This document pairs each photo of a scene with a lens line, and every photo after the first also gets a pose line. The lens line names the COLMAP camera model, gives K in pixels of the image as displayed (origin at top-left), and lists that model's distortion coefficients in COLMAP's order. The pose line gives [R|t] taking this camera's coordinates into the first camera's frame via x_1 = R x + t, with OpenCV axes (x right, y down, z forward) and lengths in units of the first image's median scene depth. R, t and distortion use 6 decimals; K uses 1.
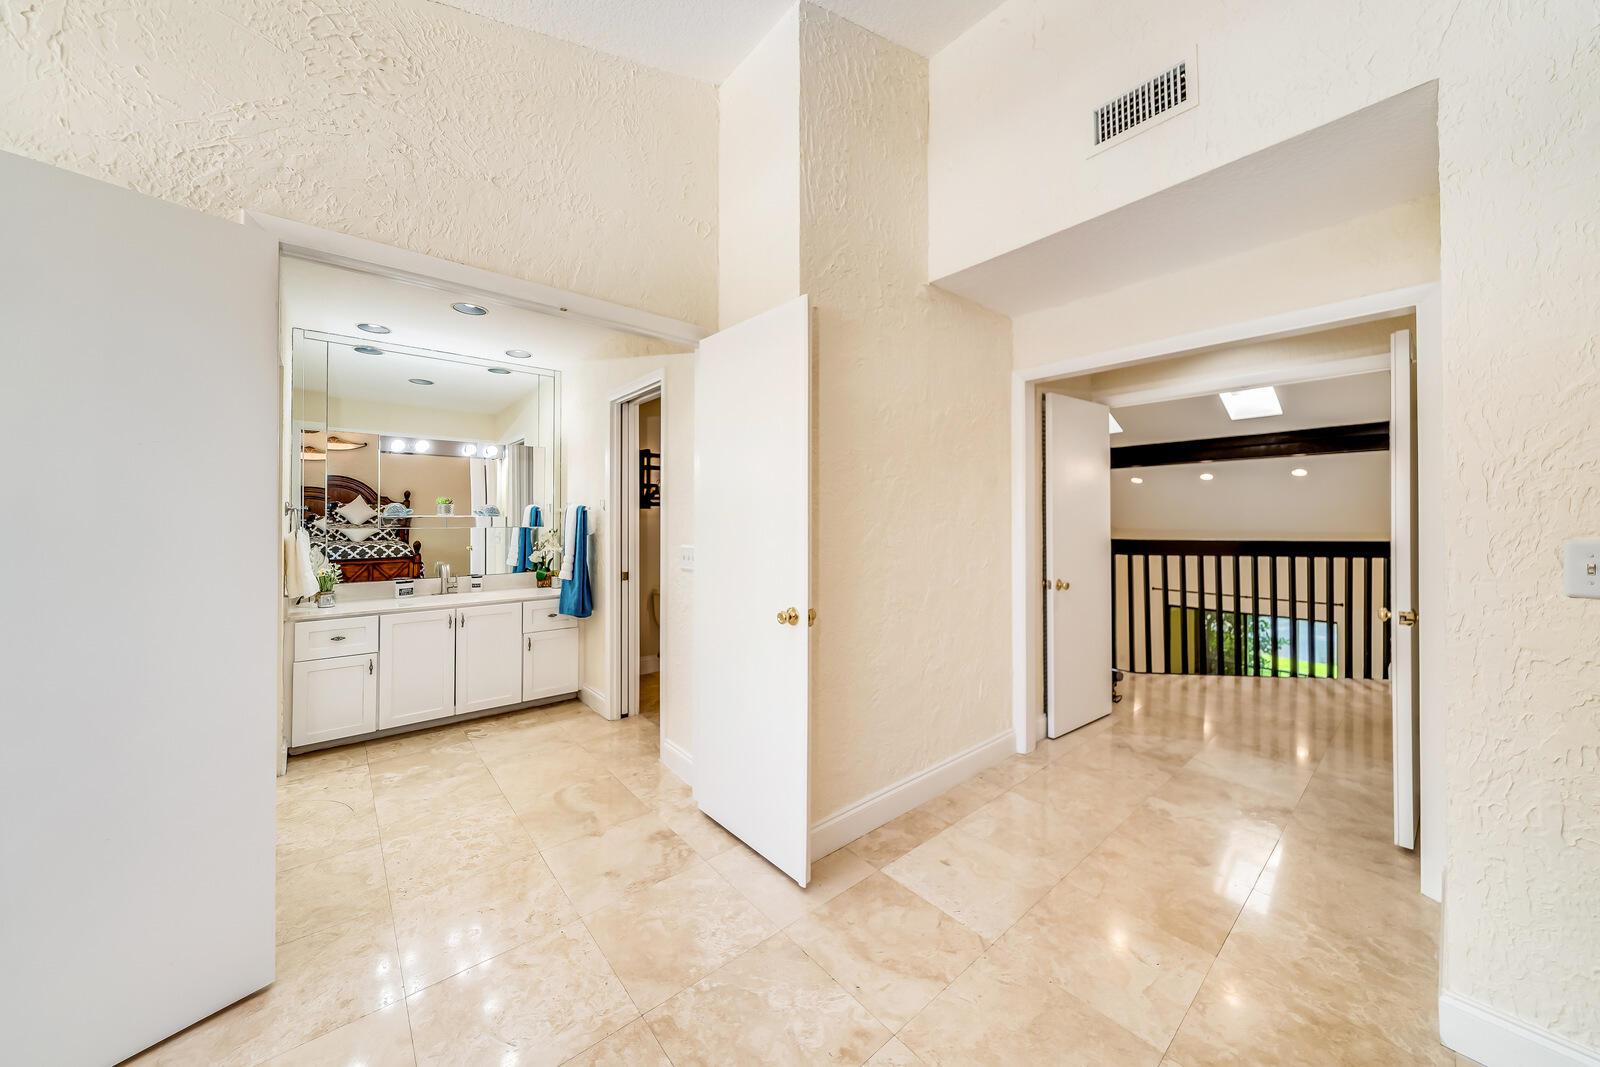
lens RADIAL K [[557.0, 0, 759.8], [0, 557.0, 505.8], [0, 0, 1]] dist [-0.003005, 0.000261]
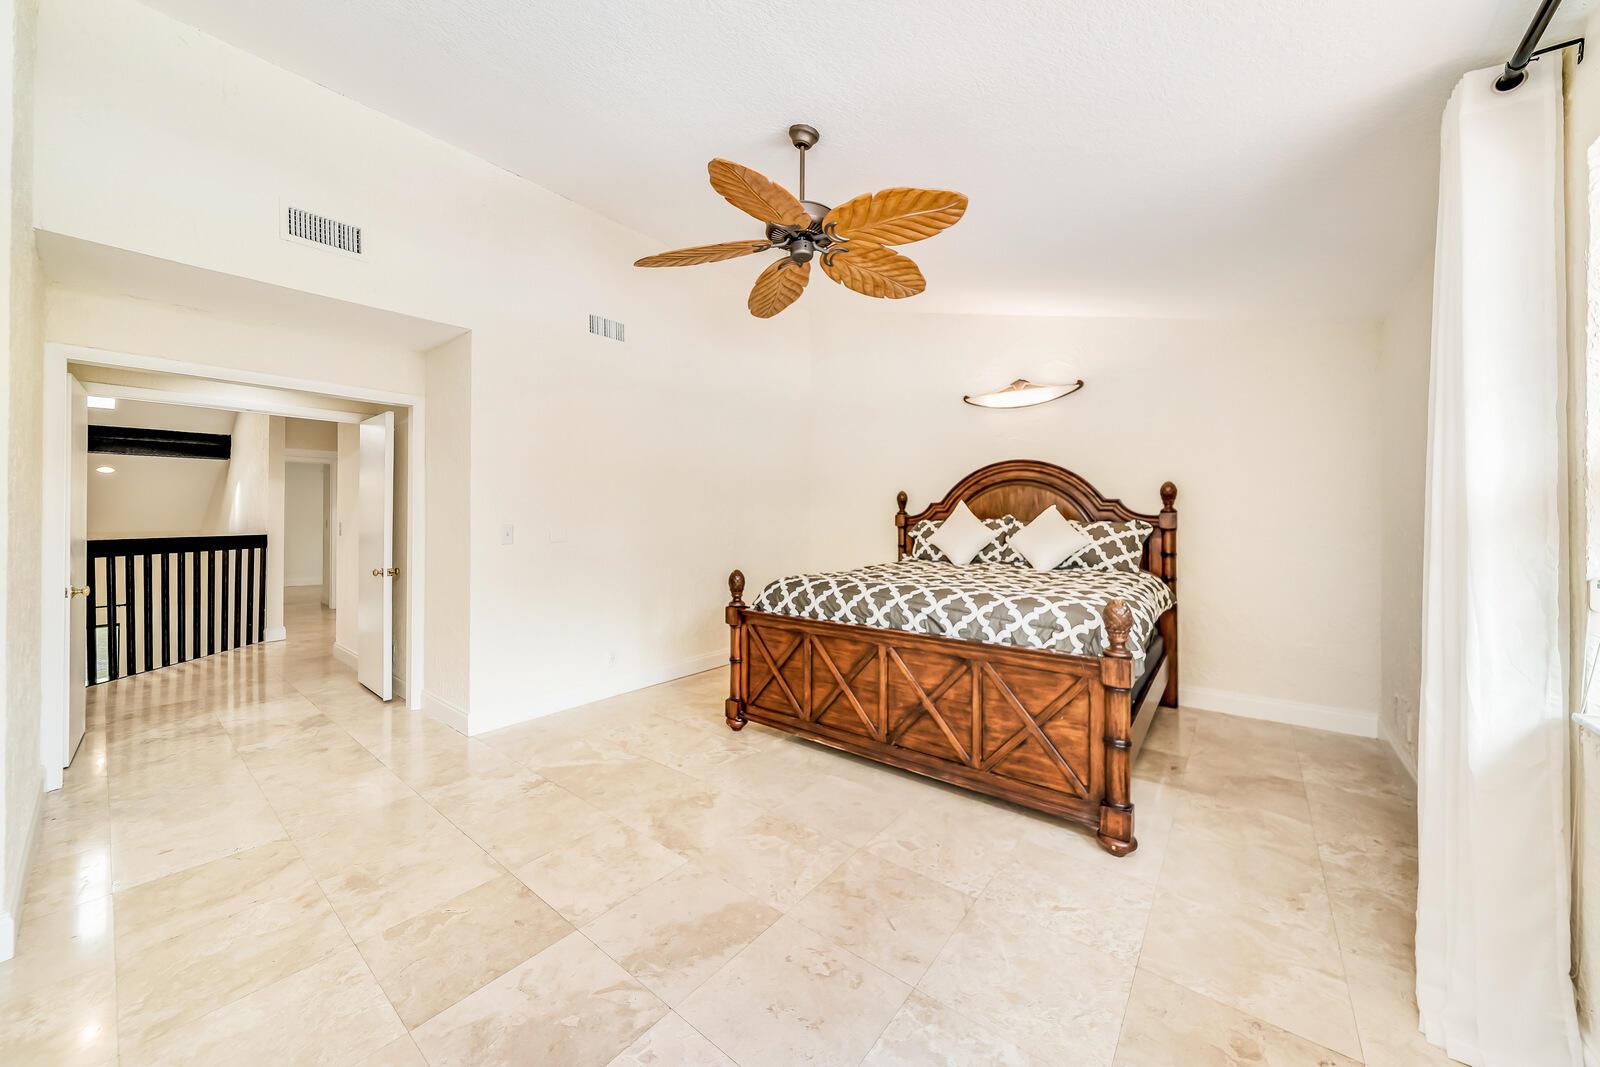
lens RADIAL K [[557.0, 0, 801.6], [0, 557.0, 517.2], [0, 0, 1]] dist [-0.003005, 0.000261]
pose [[-0.192920, -0.007270, 0.981188, -0.490876], [-0.015637, 0.999868, 0.004334, -0.001601], [-0.981090, -0.014507, -0.193008, 0.026113]]
